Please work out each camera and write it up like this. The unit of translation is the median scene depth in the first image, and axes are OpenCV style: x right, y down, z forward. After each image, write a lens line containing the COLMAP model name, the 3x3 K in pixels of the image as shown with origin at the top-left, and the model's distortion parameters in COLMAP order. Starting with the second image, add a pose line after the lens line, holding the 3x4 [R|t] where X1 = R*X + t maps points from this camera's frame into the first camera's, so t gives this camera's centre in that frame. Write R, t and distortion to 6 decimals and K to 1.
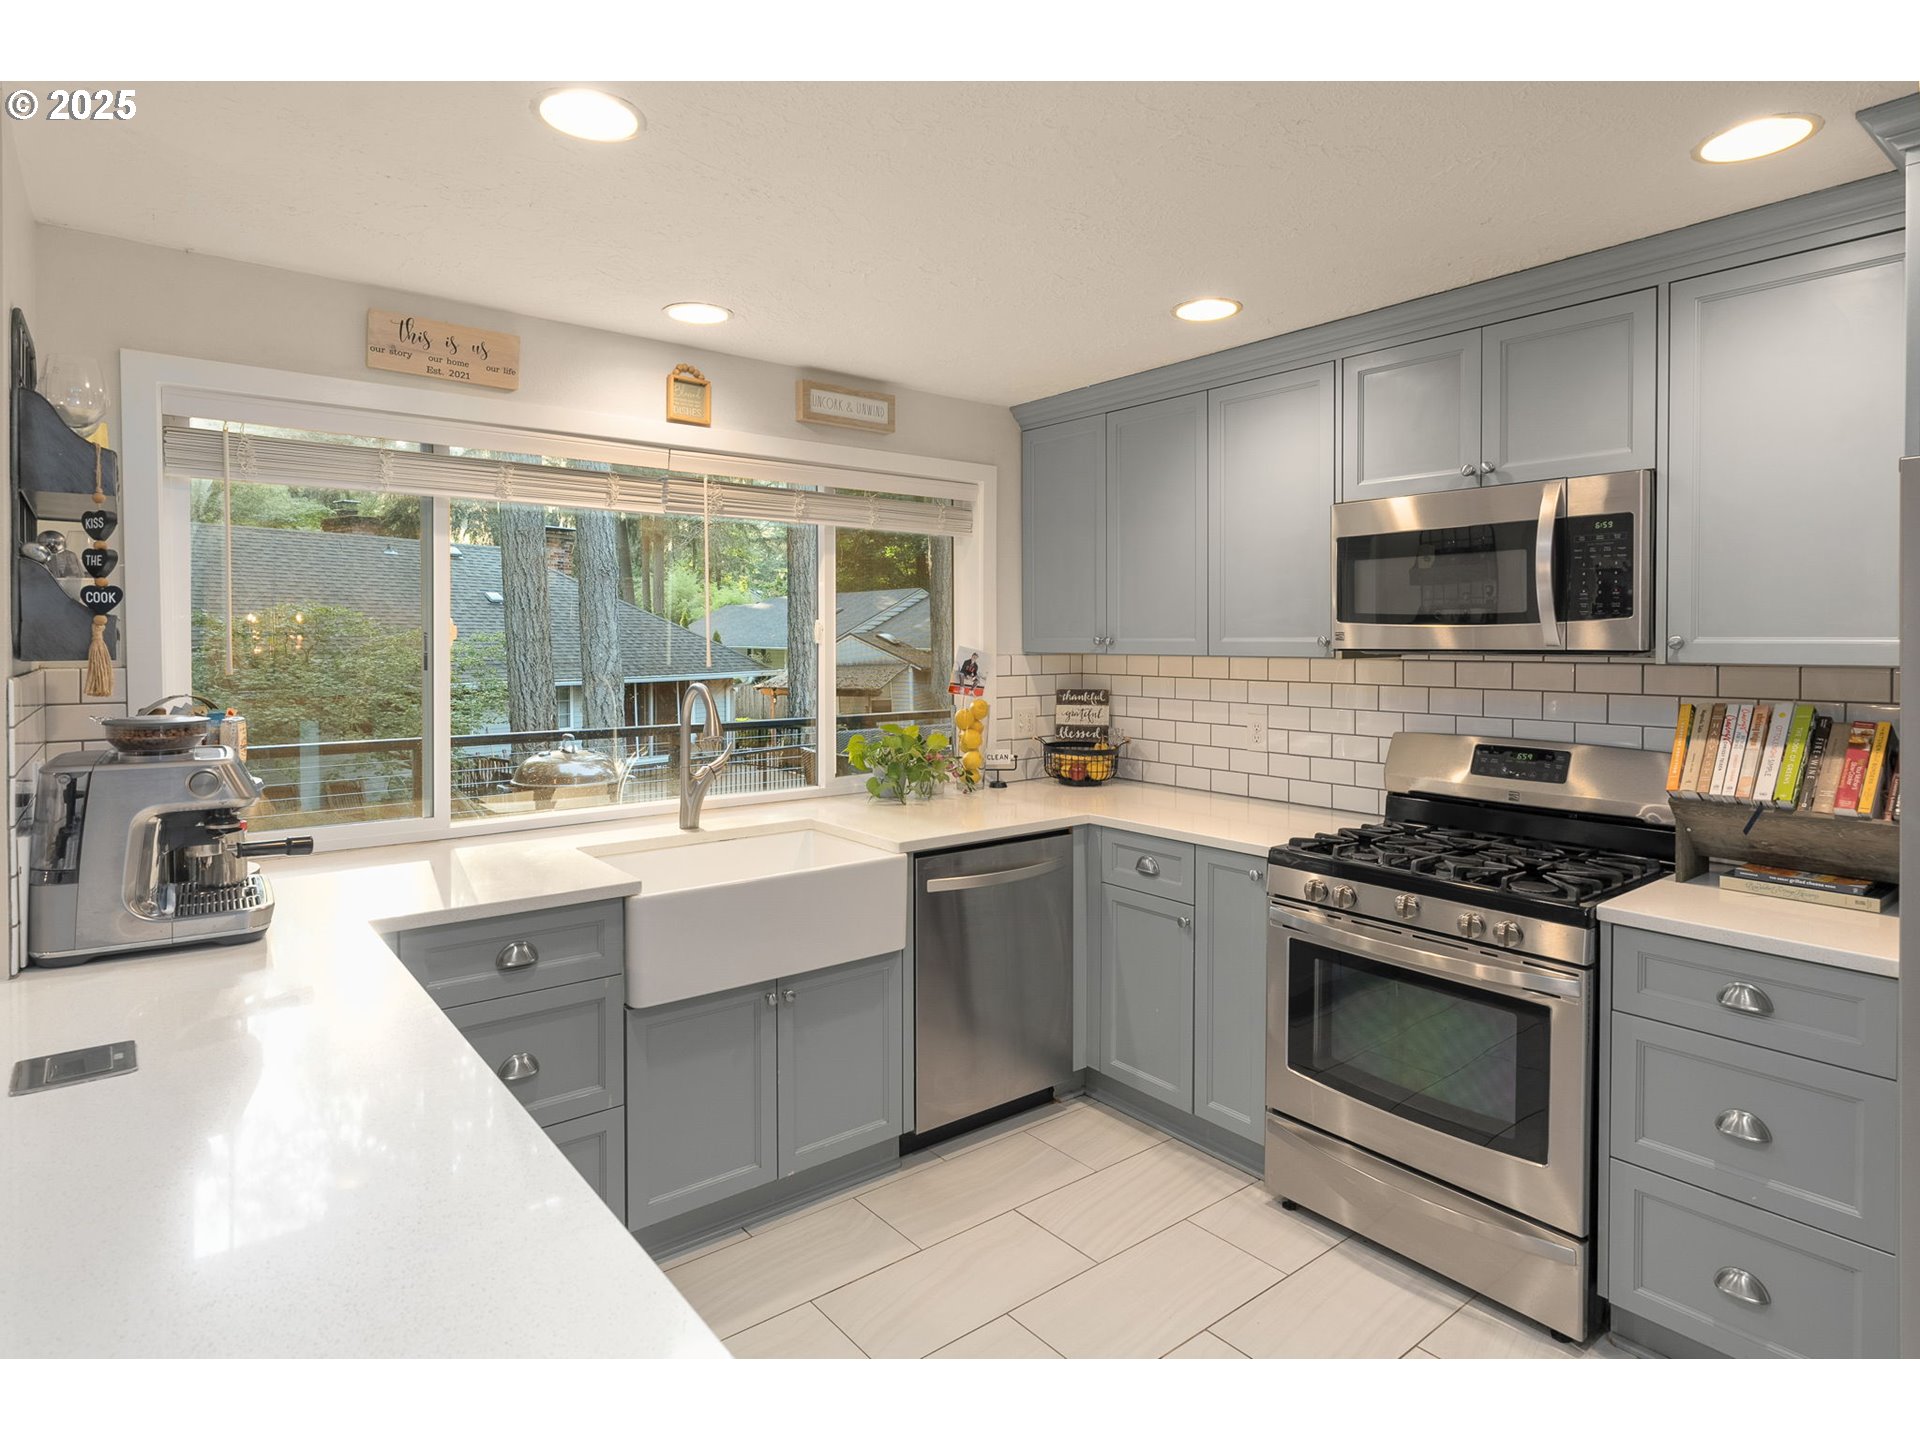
lens RADIAL K [[1017.1, 0, 943.4], [0, 1017.1, 643.8], [0, 0, 1]] dist [0.007130, 0.000783]
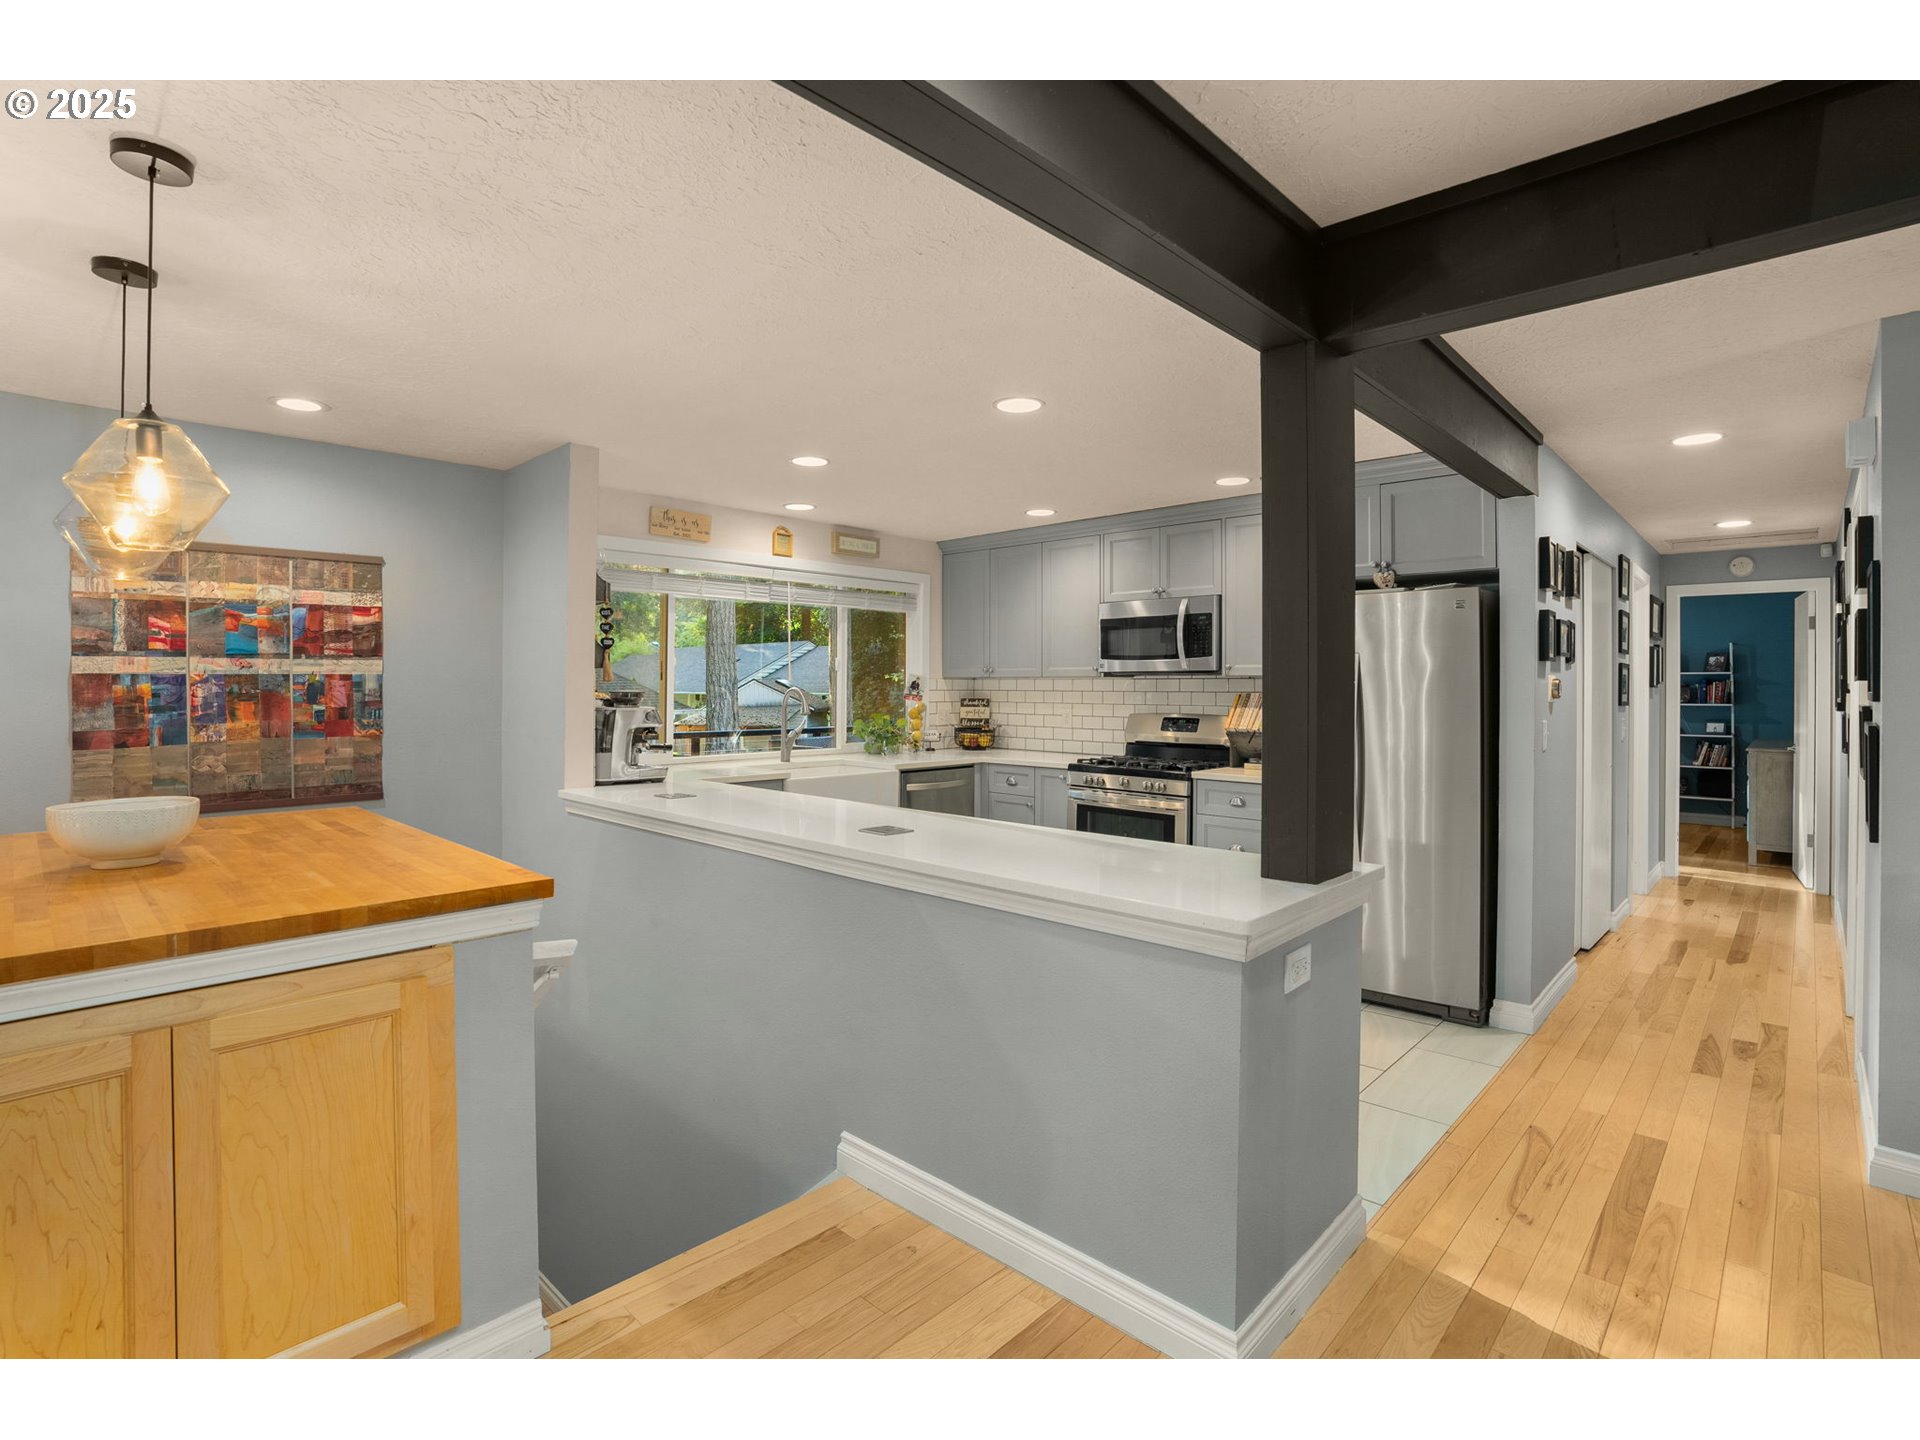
lens RADIAL K [[913.3, 0, 960.5], [0, 913.3, 706.5], [0, 0, 1]] dist [-0.004394, -0.000048]
pose [[0.988014, -0.001325, 0.154361, -0.170287], [-0.001163, 0.999871, 0.016025, 0.041254], [-0.154362, -0.016012, 0.987885, -0.731122]]
